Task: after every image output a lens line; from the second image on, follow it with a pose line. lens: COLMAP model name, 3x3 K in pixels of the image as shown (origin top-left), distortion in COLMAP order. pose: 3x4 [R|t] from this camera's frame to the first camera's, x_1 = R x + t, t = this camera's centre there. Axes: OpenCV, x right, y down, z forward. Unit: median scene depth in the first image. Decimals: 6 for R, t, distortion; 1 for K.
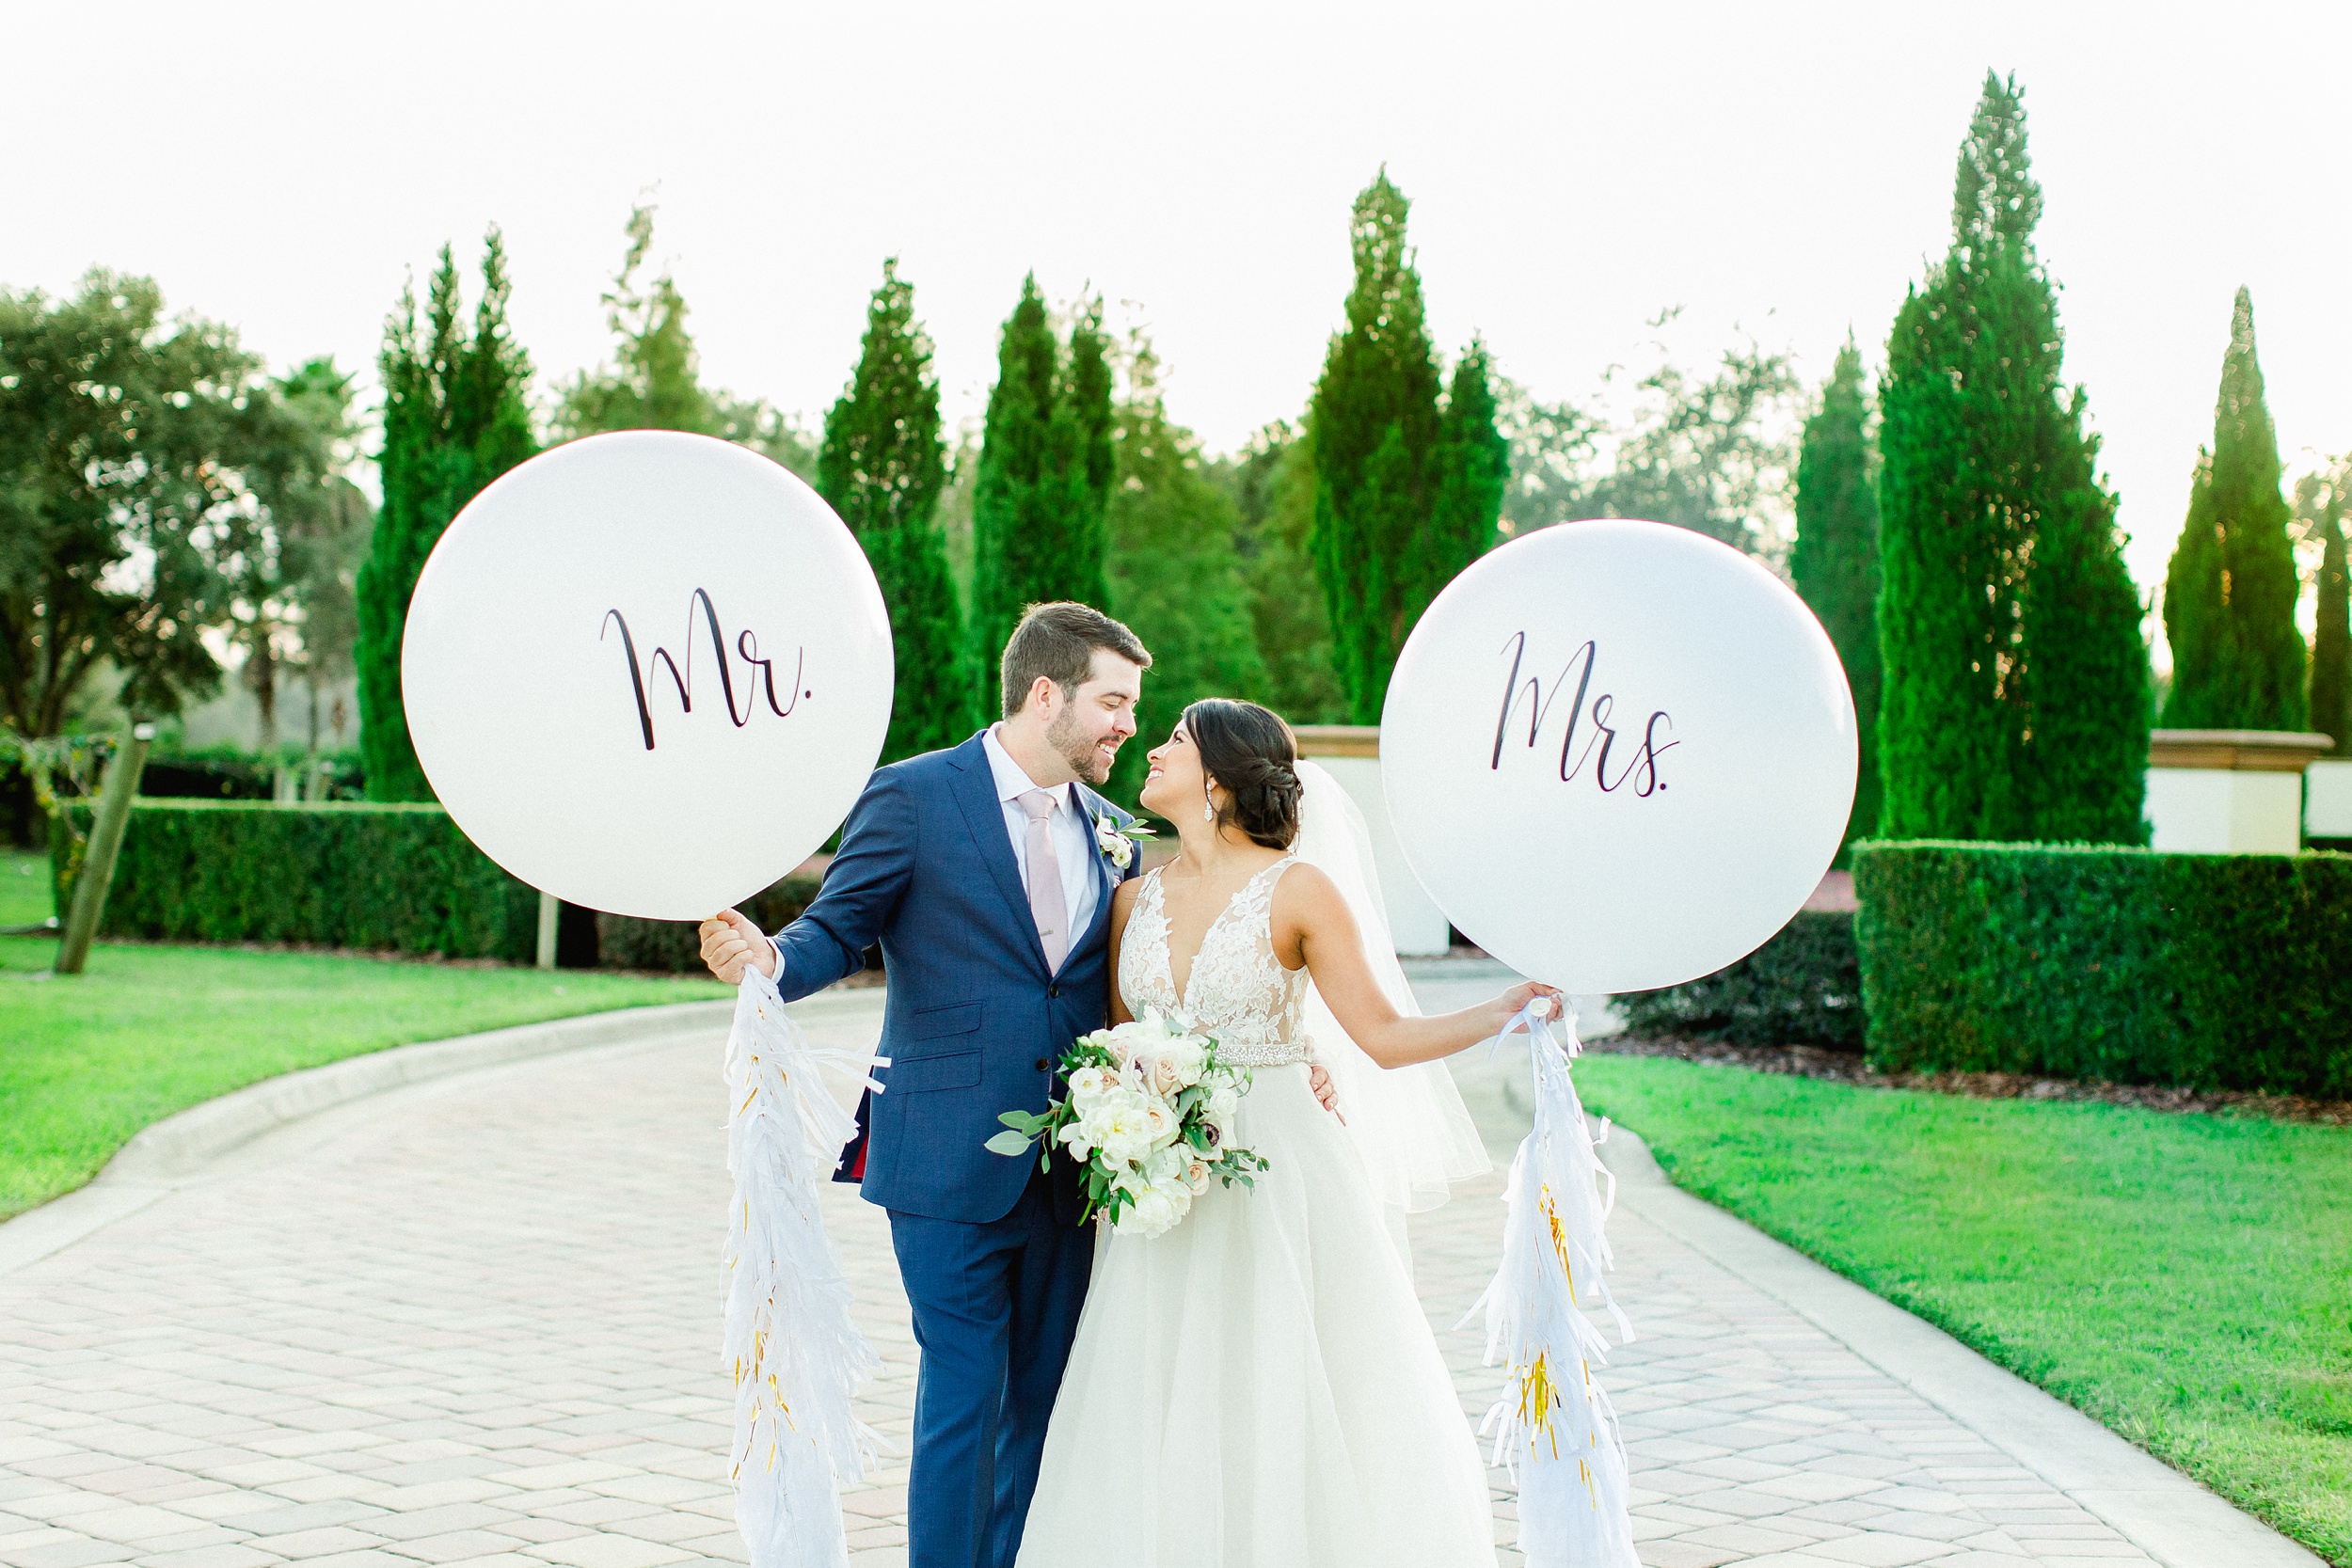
lens RADIAL K [[3222.9, 0, 1176.0], [0, 3222.9, 784.0], [0, 0, 1]] dist [-0.012207, -0.013756]
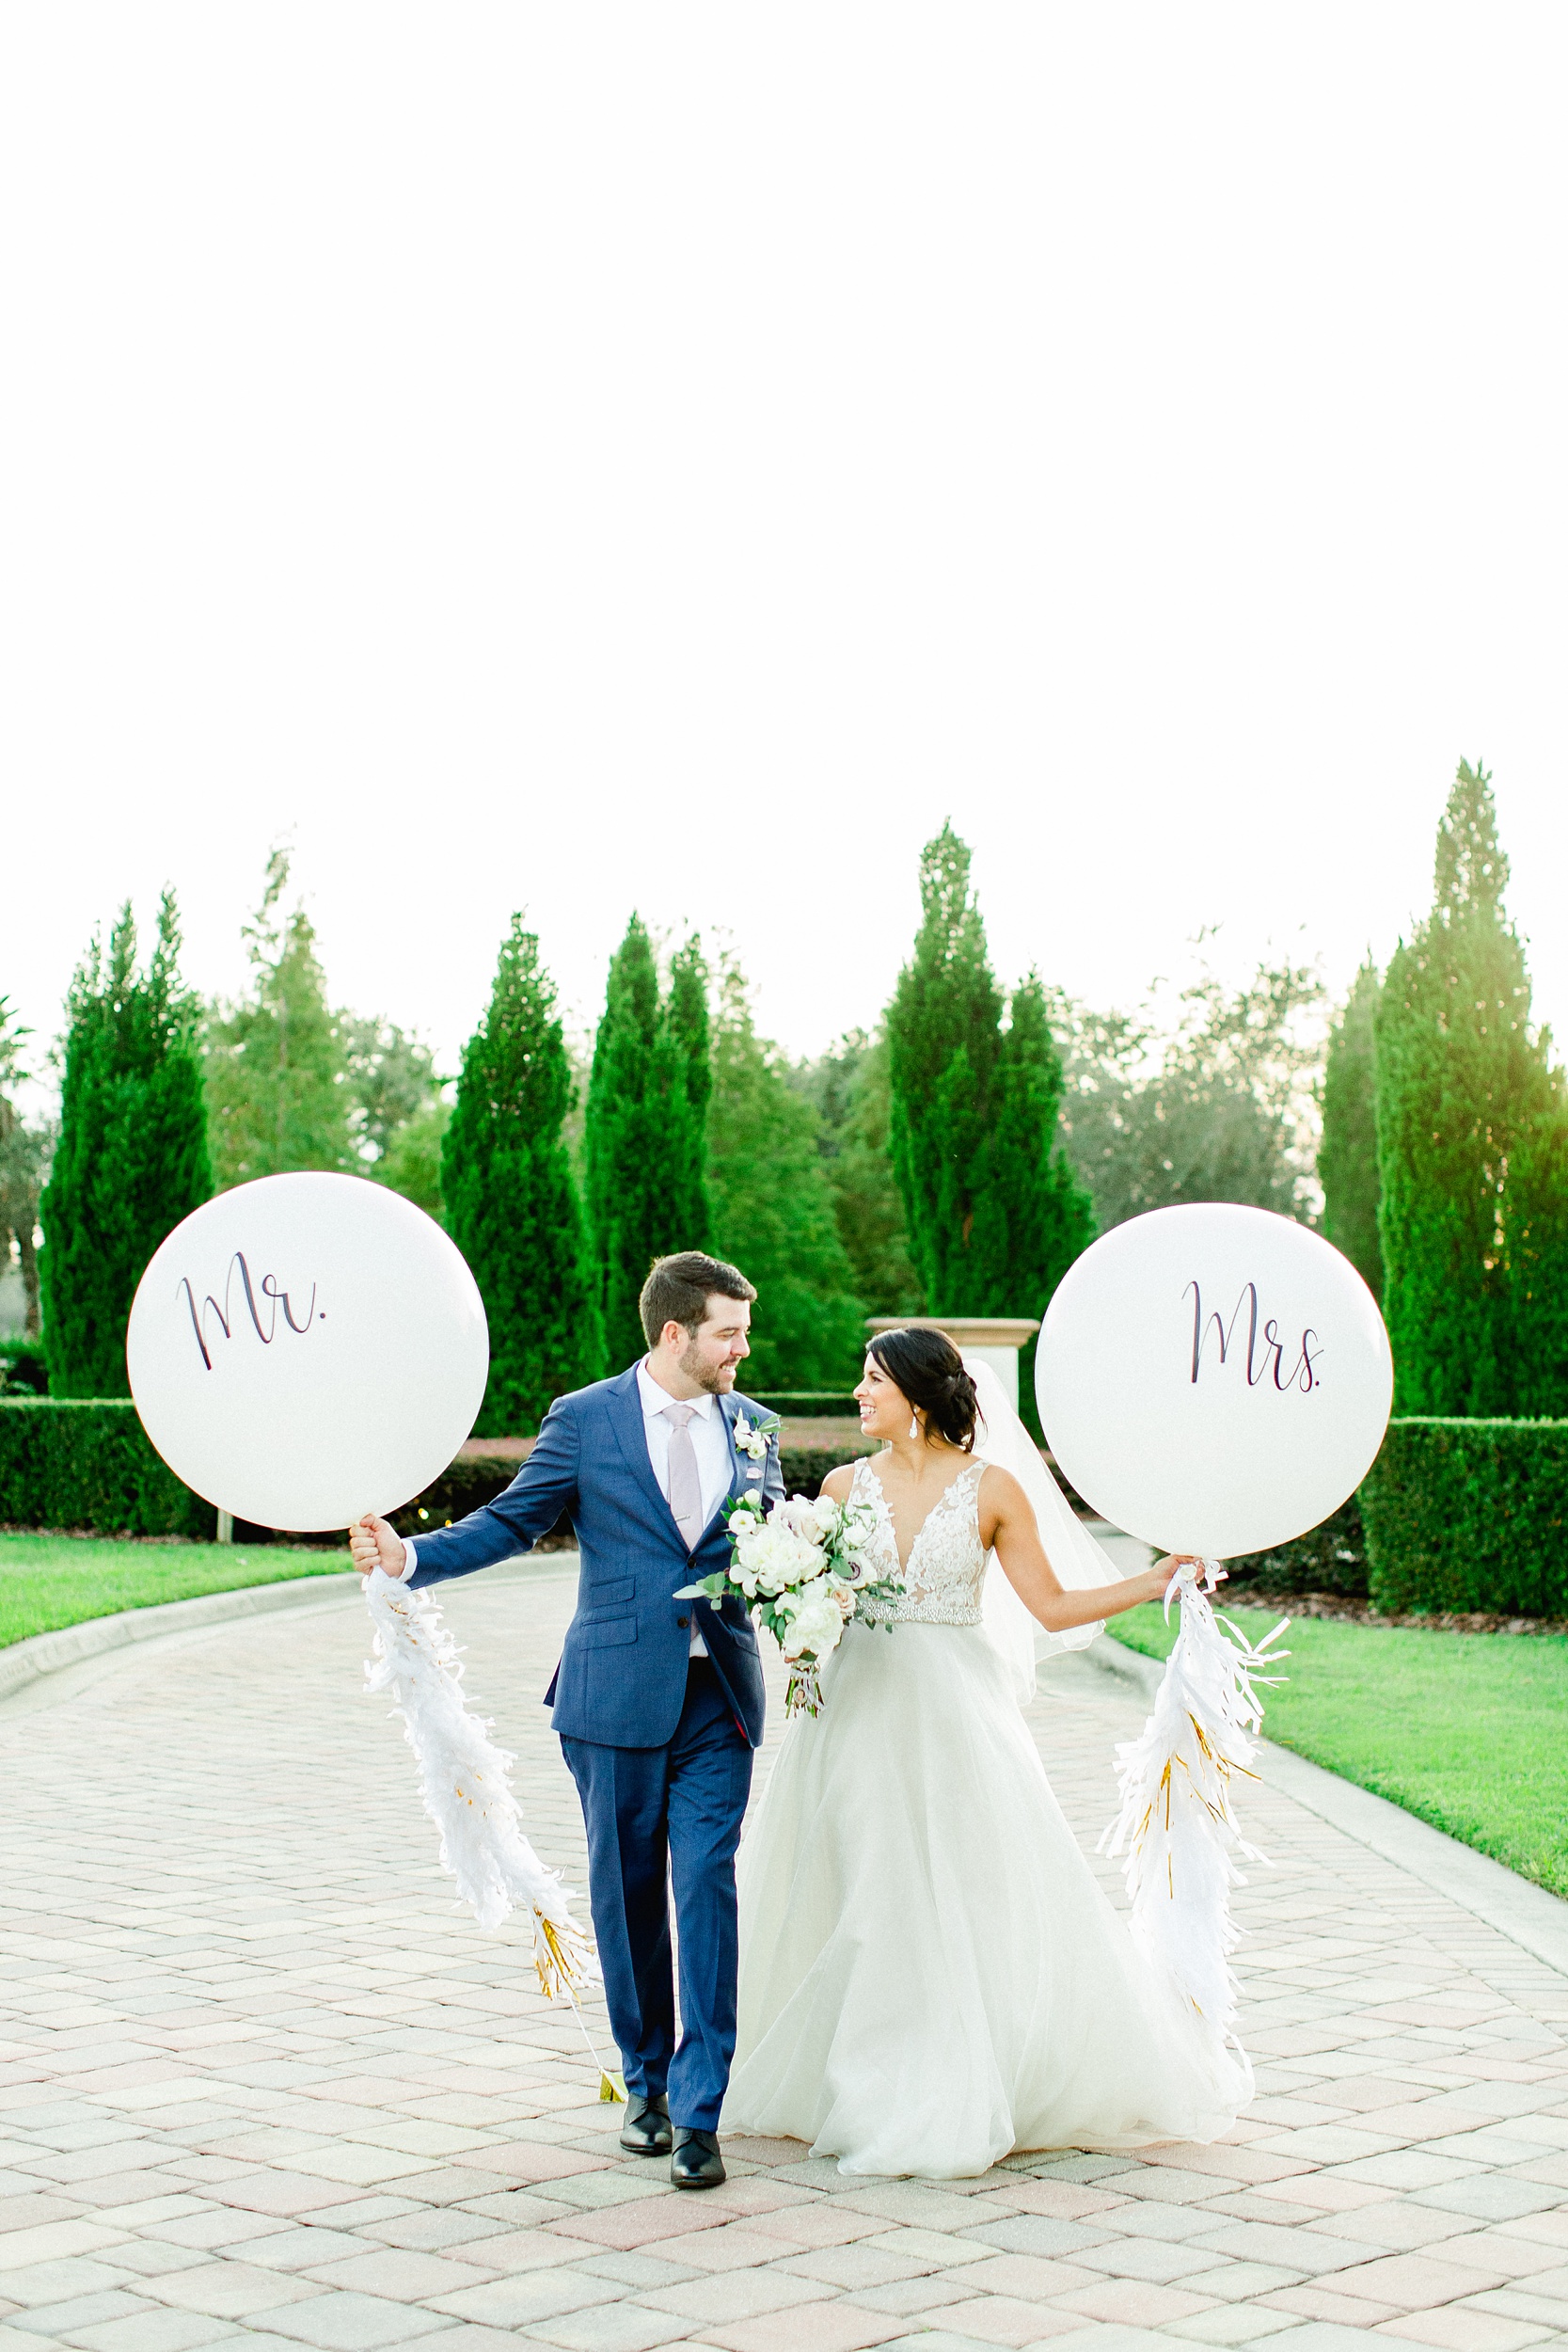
lens RADIAL K [[3222.9, 0, 773.7], [0, 3222.9, 1148.1], [0, 0, 1]] dist [-0.012207, -0.013756]
pose [[0.999874, -0.013079, 0.009040, -0.011453], [0.013622, 0.997928, -0.062881, -0.008697], [-0.008199, 0.062997, 0.997980, -0.164164]]
